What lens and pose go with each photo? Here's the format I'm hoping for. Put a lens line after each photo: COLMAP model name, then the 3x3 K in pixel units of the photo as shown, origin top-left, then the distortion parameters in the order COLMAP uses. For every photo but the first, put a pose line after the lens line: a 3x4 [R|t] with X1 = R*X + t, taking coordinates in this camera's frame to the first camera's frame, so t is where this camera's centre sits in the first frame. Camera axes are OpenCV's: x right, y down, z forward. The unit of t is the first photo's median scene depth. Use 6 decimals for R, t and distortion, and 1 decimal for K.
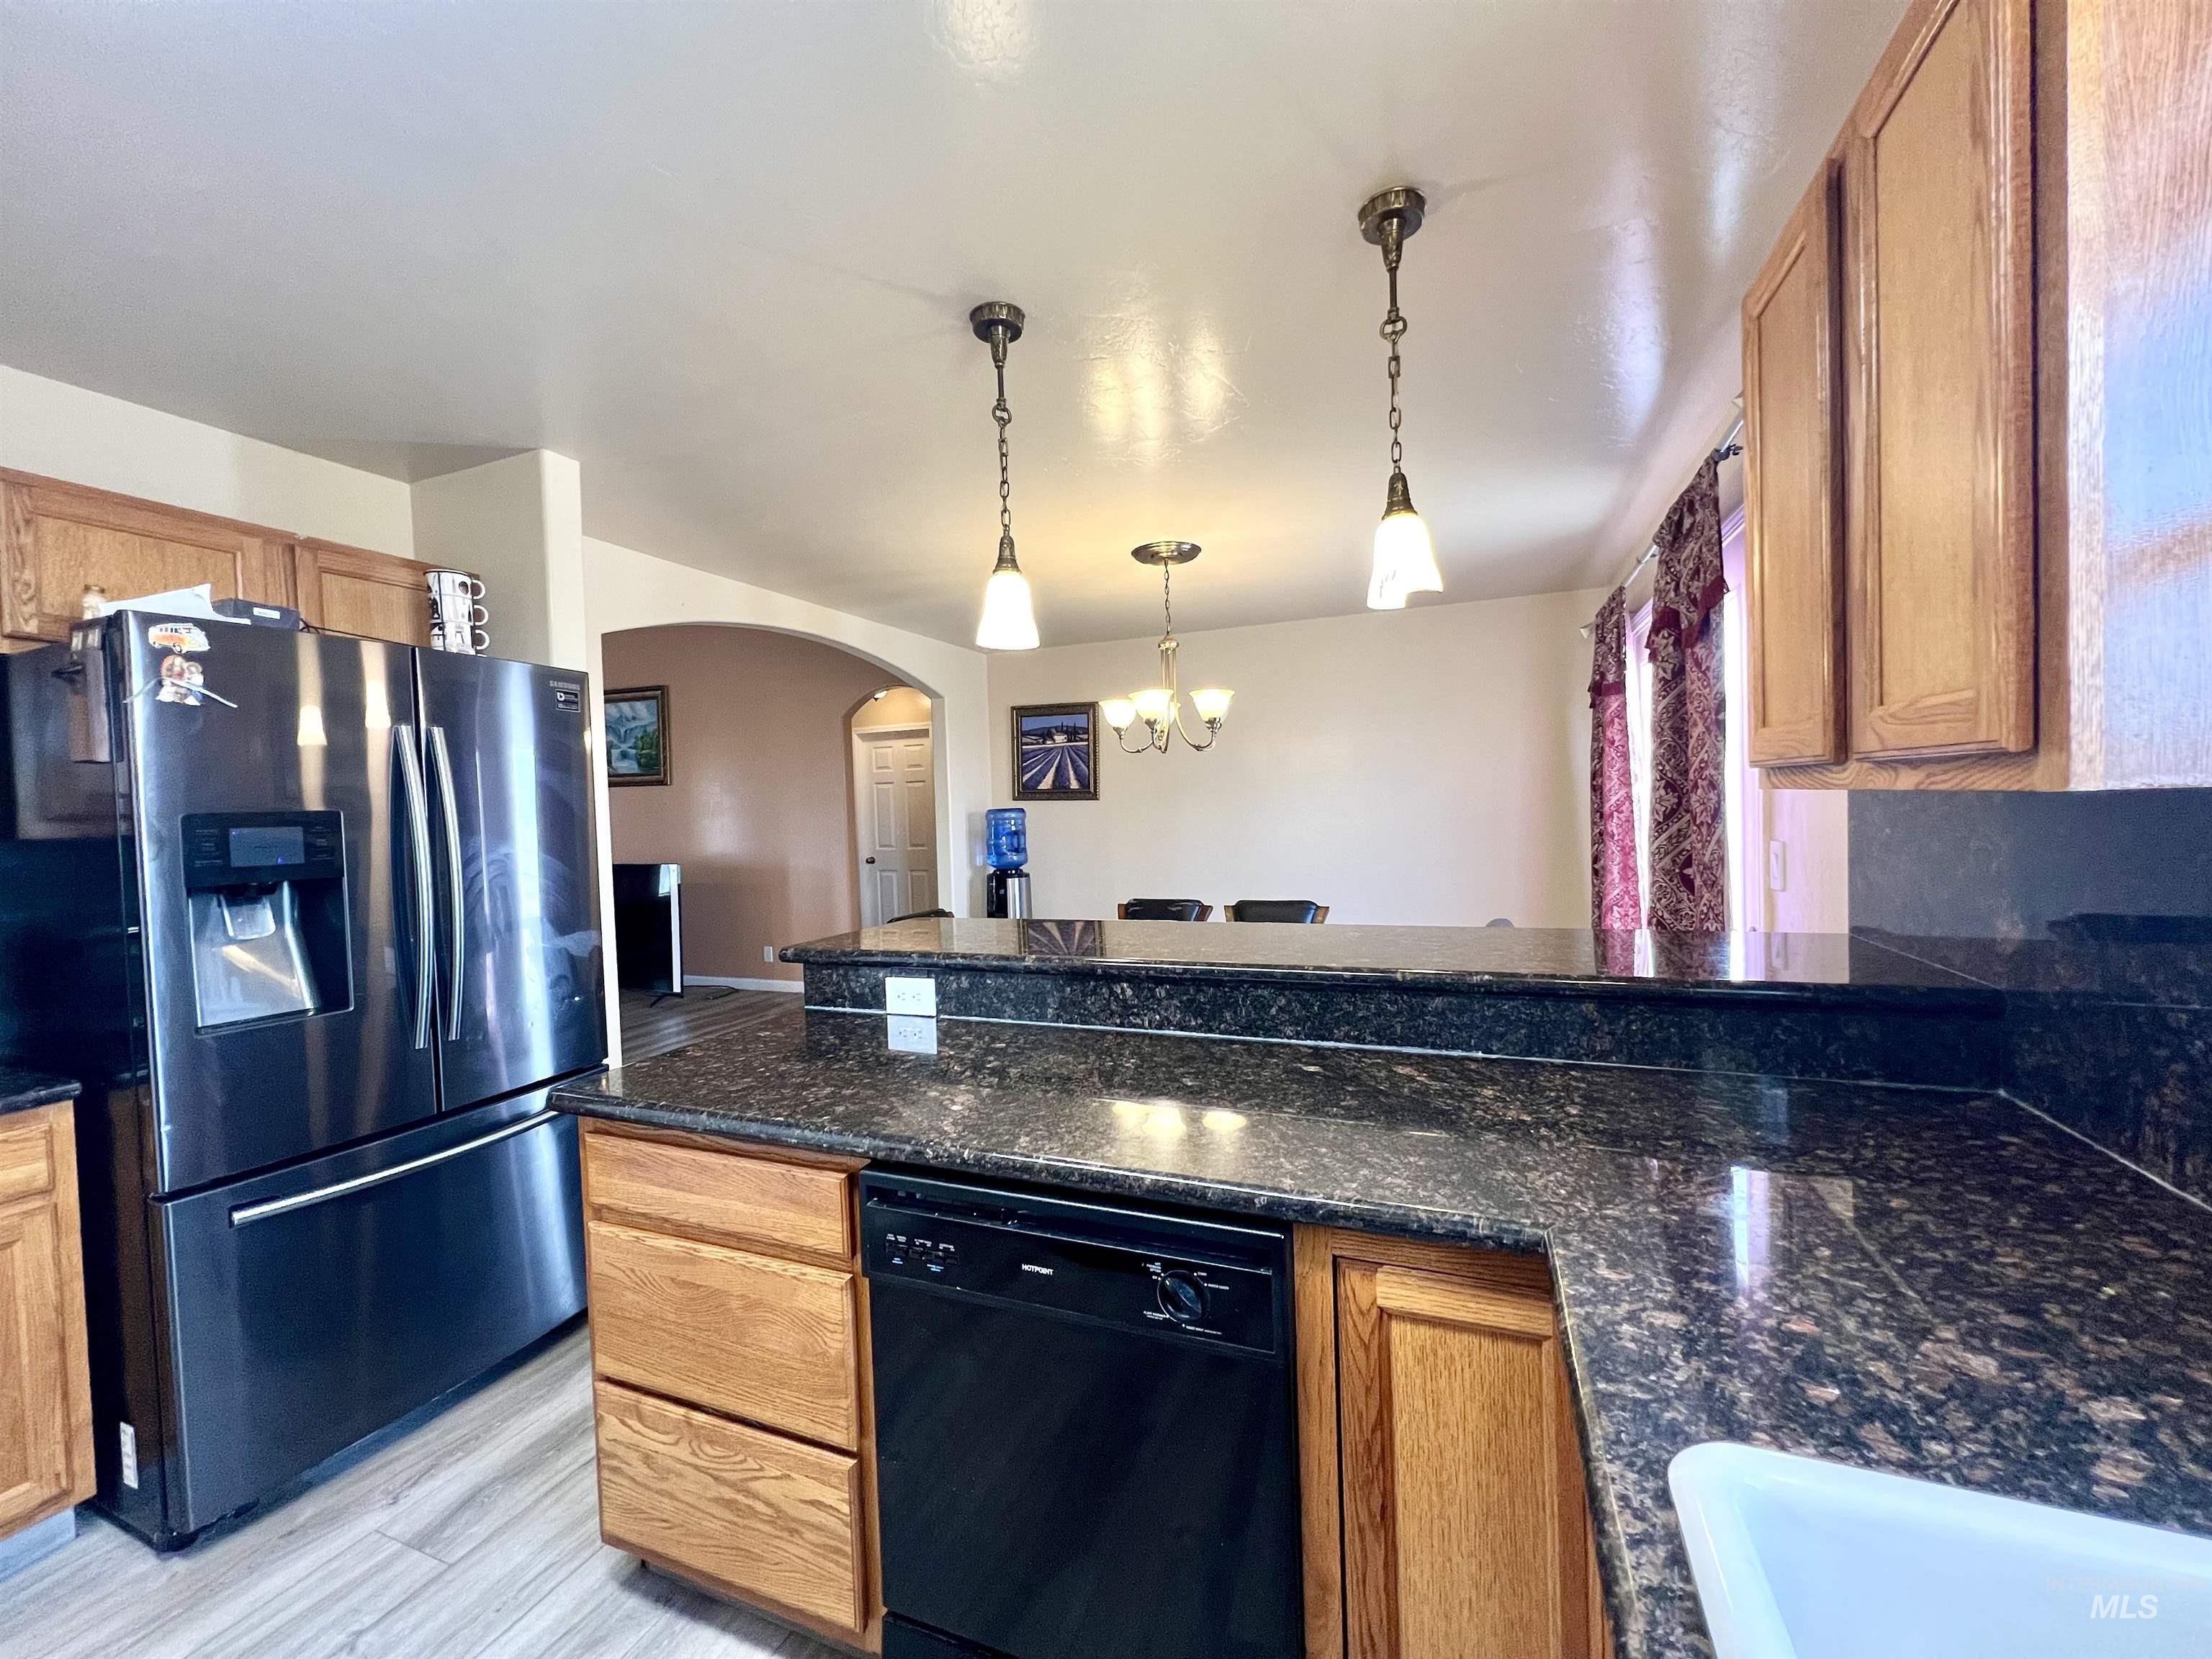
lens RADIAL K [[882.6, 0, 1103.1], [0, 882.6, 835.9], [0, 0, 1]] dist [-0.001317, 0.000470]
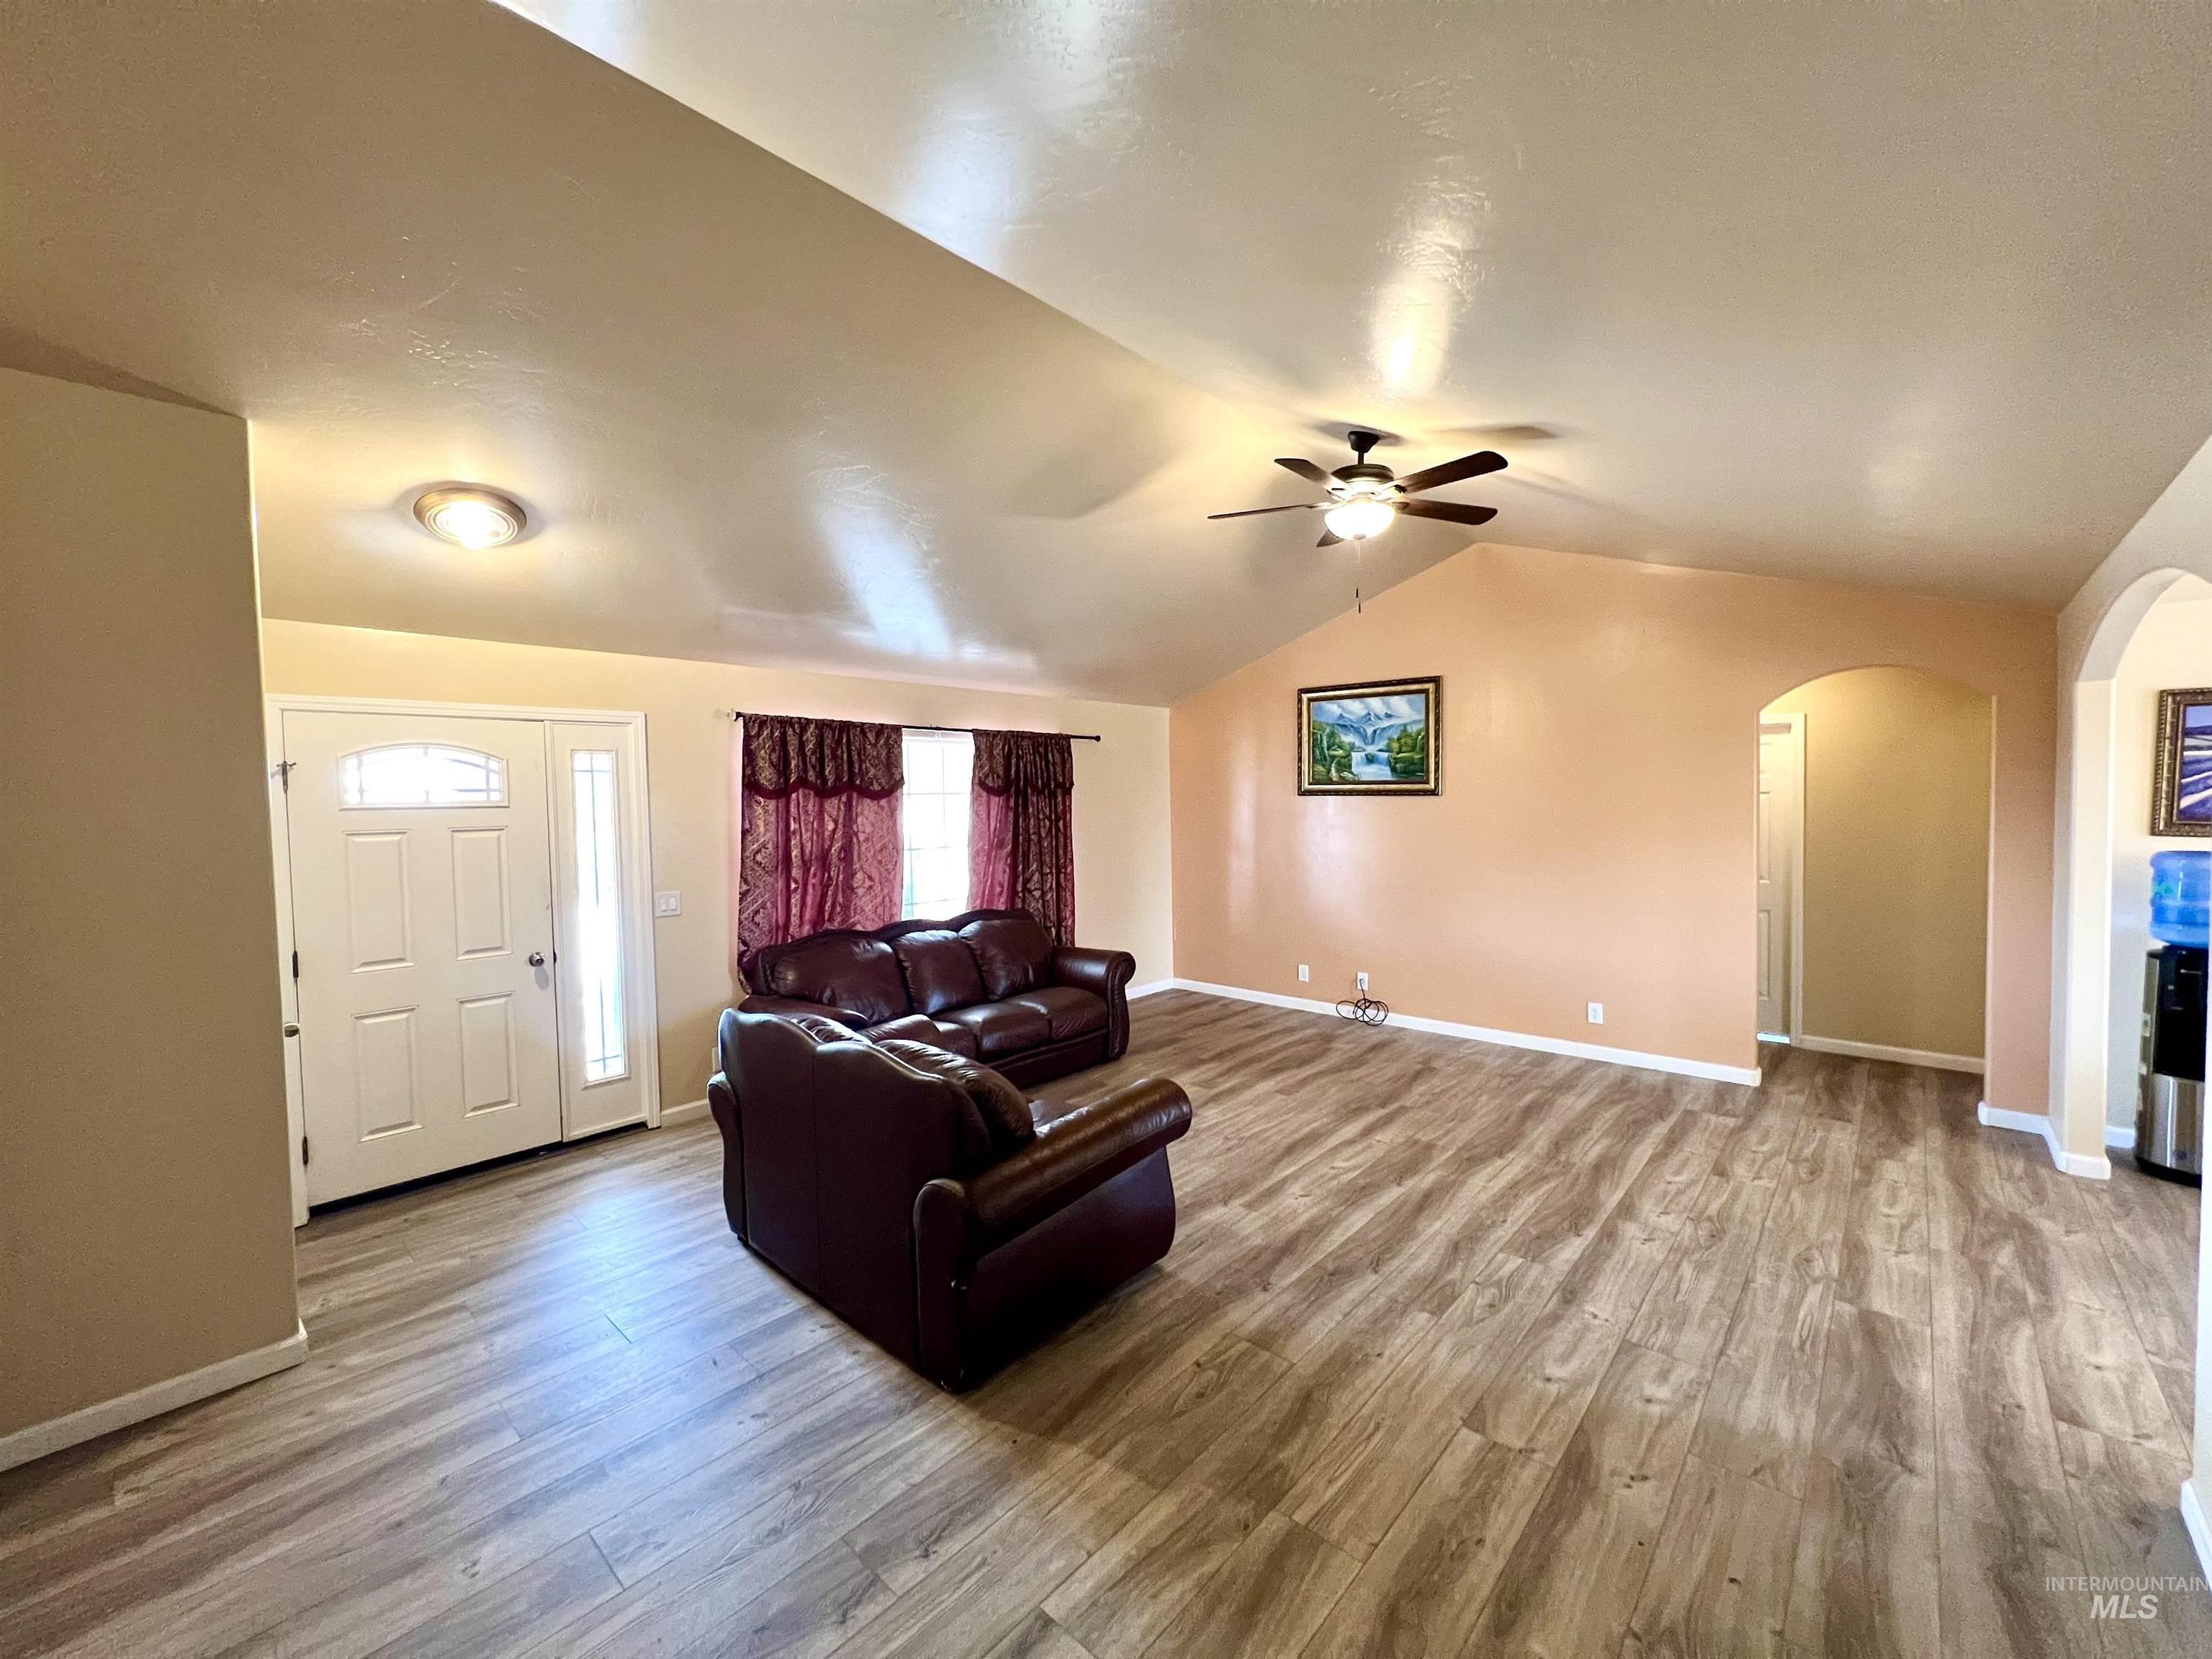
lens RADIAL K [[882.6, 0, 1105.2], [0, 882.6, 827.4], [0, 0, 1]] dist [-0.001317, 0.000470]
pose [[0.938755, 0.025401, -0.343649, -0.980842], [-0.021871, 0.999661, 0.014144, -0.062274], [0.343892, -0.005761, 0.938992, 0.201457]]
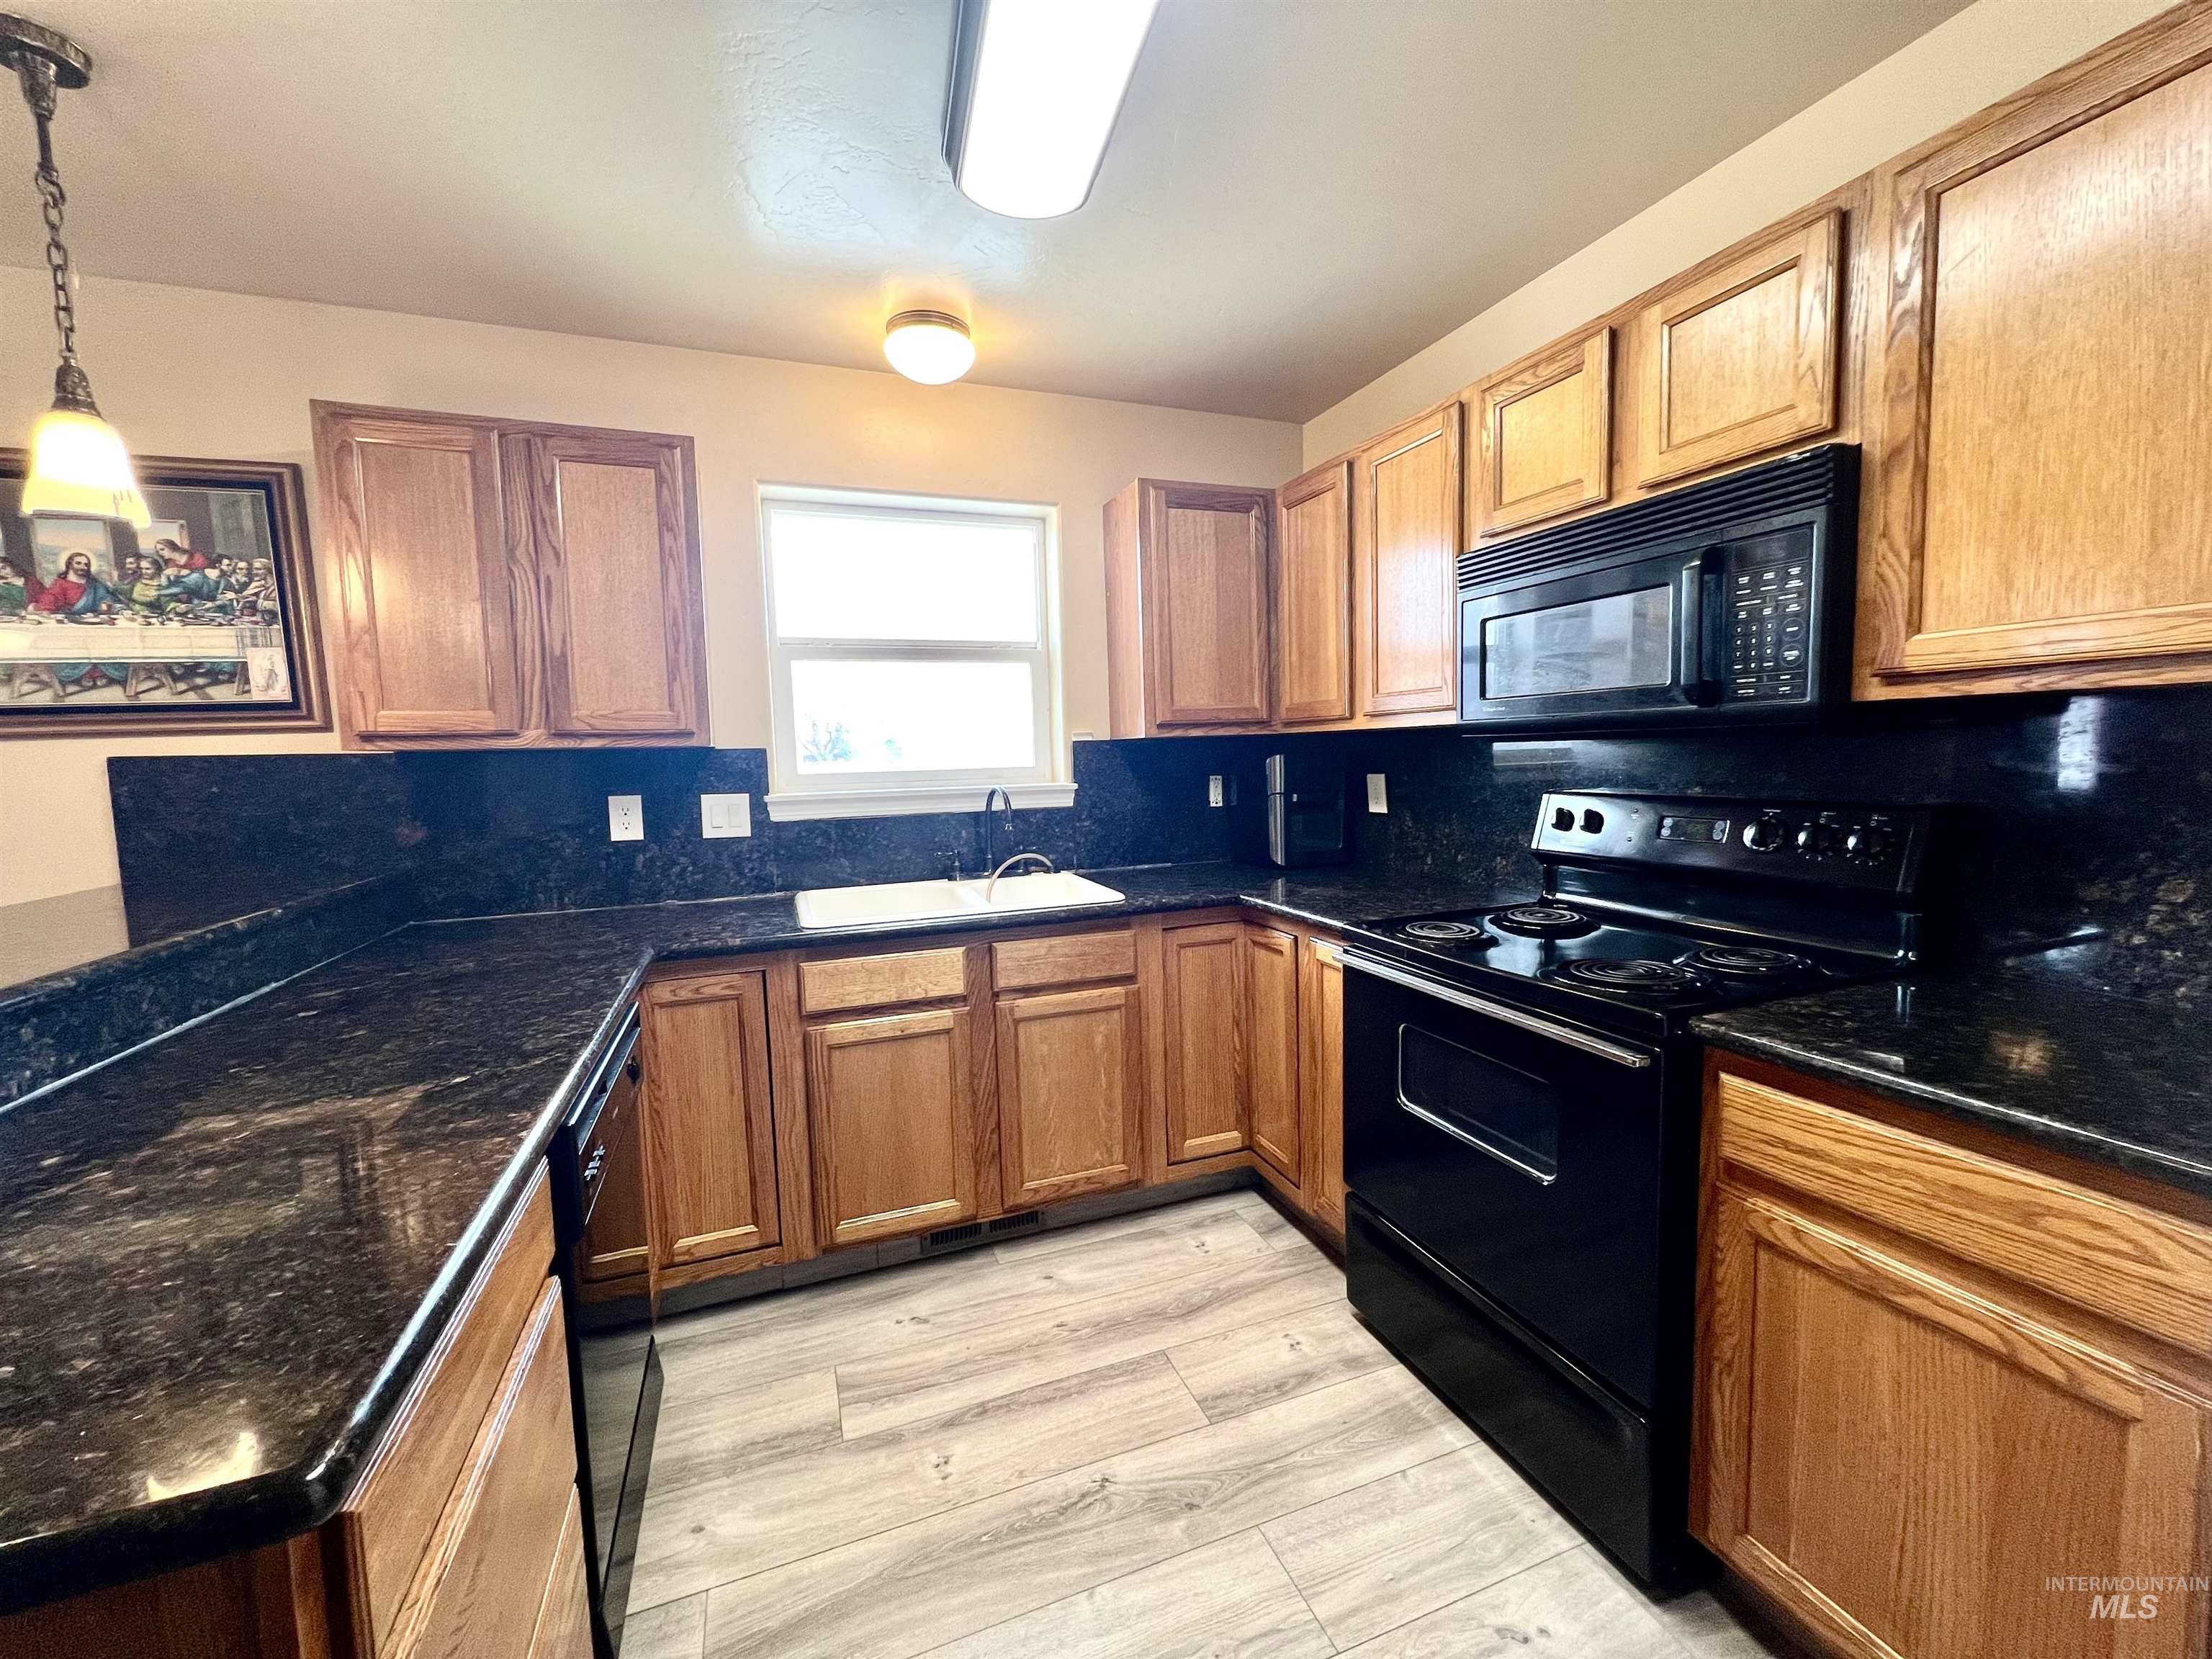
lens RADIAL K [[882.6, 0, 1102.6], [0, 882.6, 828.4], [0, 0, 1]] dist [-0.001317, 0.000470]
pose [[-0.681535, -0.013131, 0.731668, -0.433908], [0.072745, 0.993671, 0.085594, 0.015356], [-0.728161, 0.111560, -0.676266, 0.397184]]
